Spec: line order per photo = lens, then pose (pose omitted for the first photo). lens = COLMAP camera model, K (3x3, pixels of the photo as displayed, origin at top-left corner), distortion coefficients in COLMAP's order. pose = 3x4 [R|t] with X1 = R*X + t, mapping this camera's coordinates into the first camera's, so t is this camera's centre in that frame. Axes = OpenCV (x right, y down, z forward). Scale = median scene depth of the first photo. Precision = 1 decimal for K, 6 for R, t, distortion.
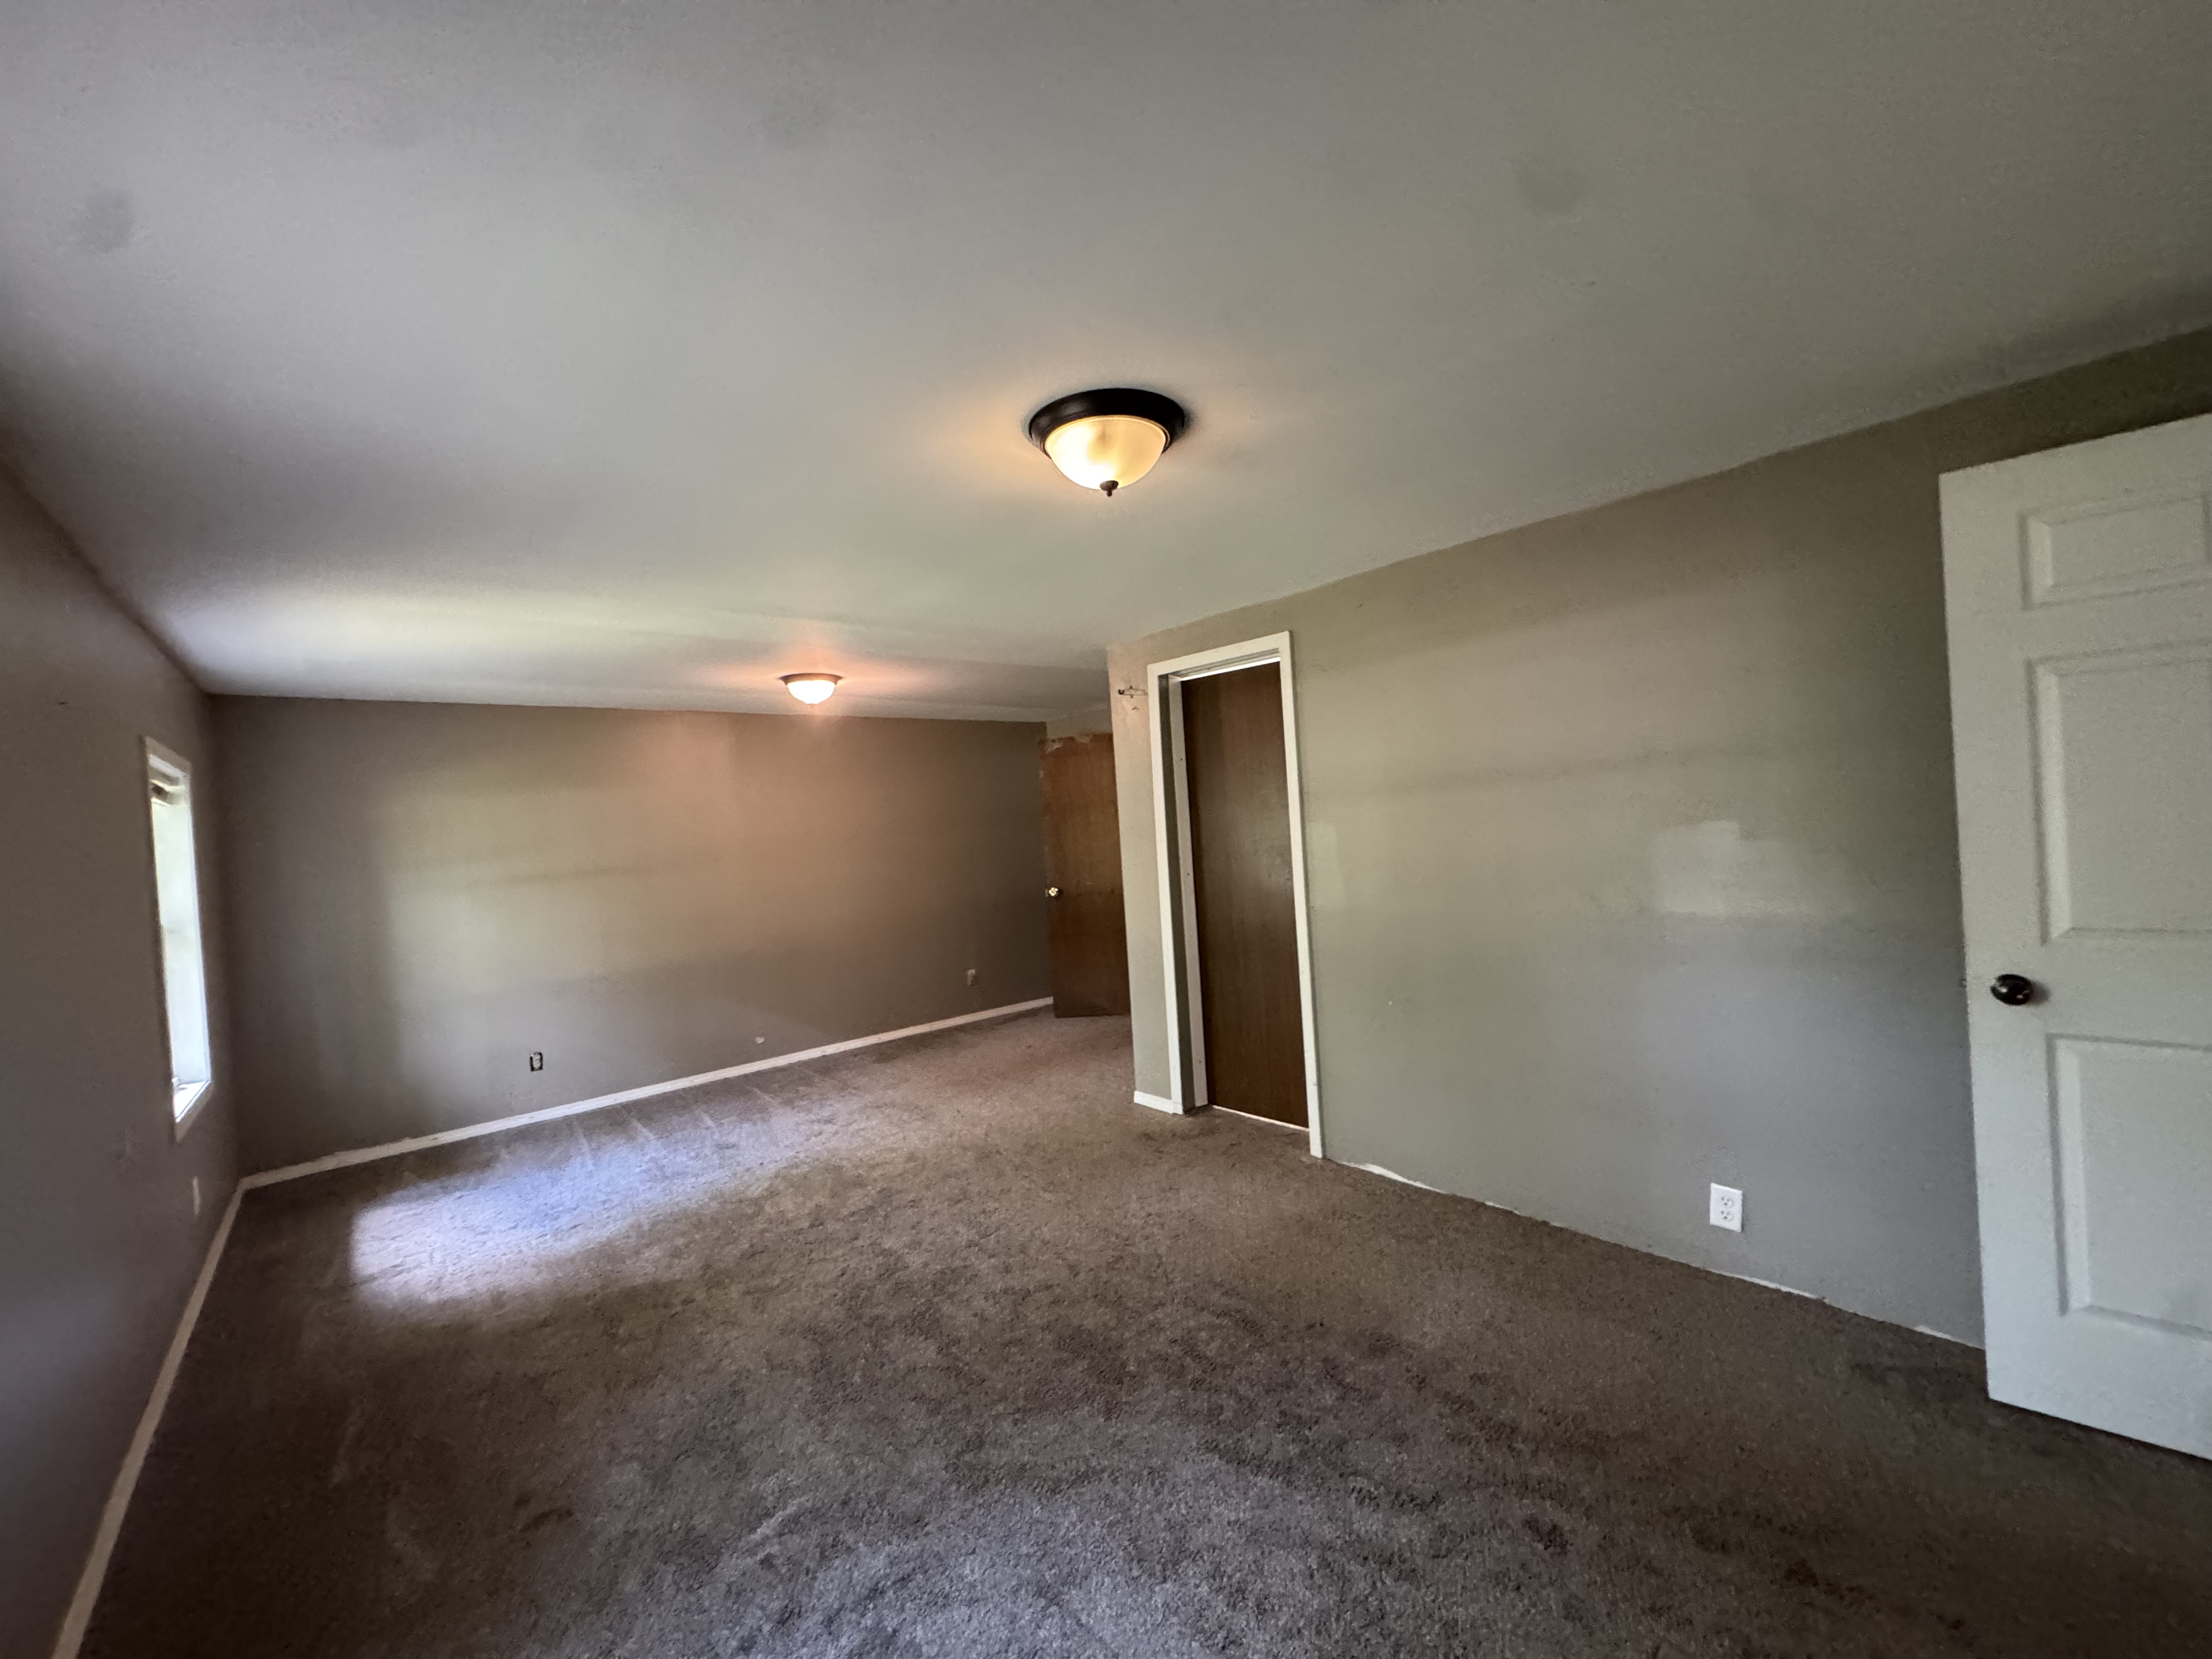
lens RADIAL K [[882.3, 0, 1103.3], [0, 882.3, 817.3], [0, 0, 1]] dist [-0.009460, 0.001714]
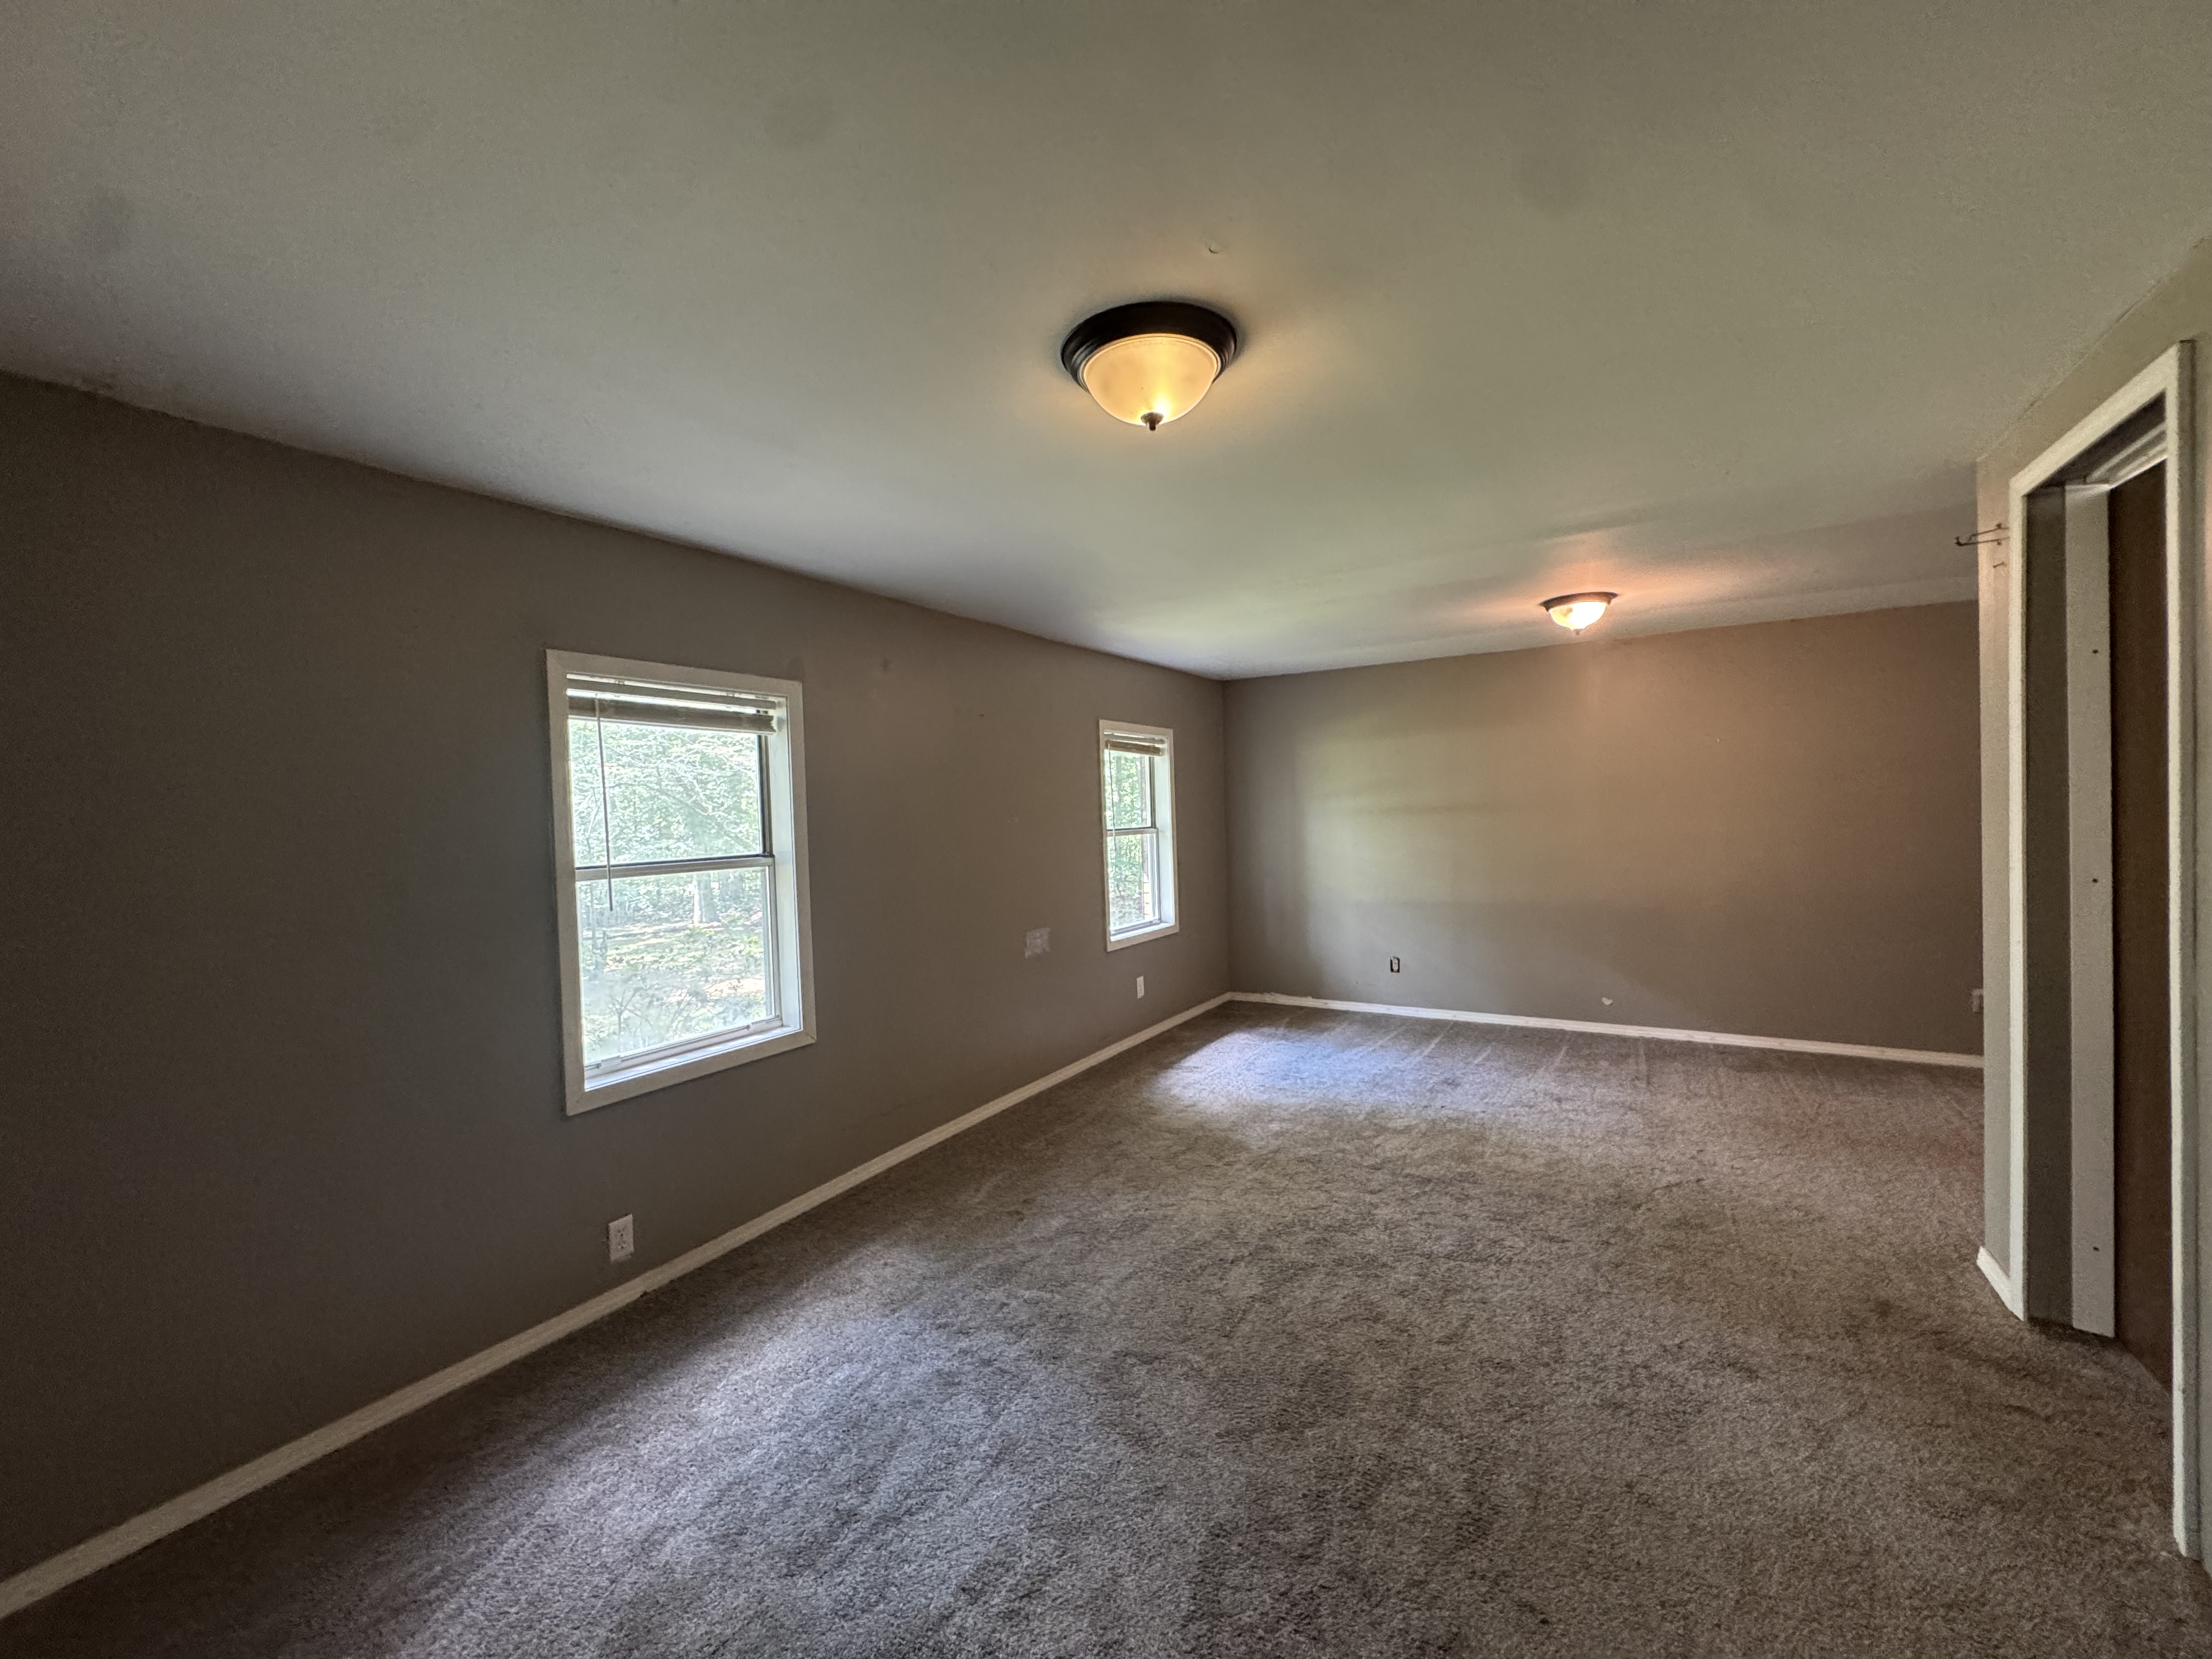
lens RADIAL K [[882.3, 0, 1109.3], [0, 882.3, 832.0], [0, 0, 1]] dist [-0.009460, 0.001714]
pose [[0.302091, 0.082554, -0.949698, 0.444451], [0.018254, 0.995560, 0.092347, -0.022297], [0.953104, -0.045233, 0.299242, 0.354071]]
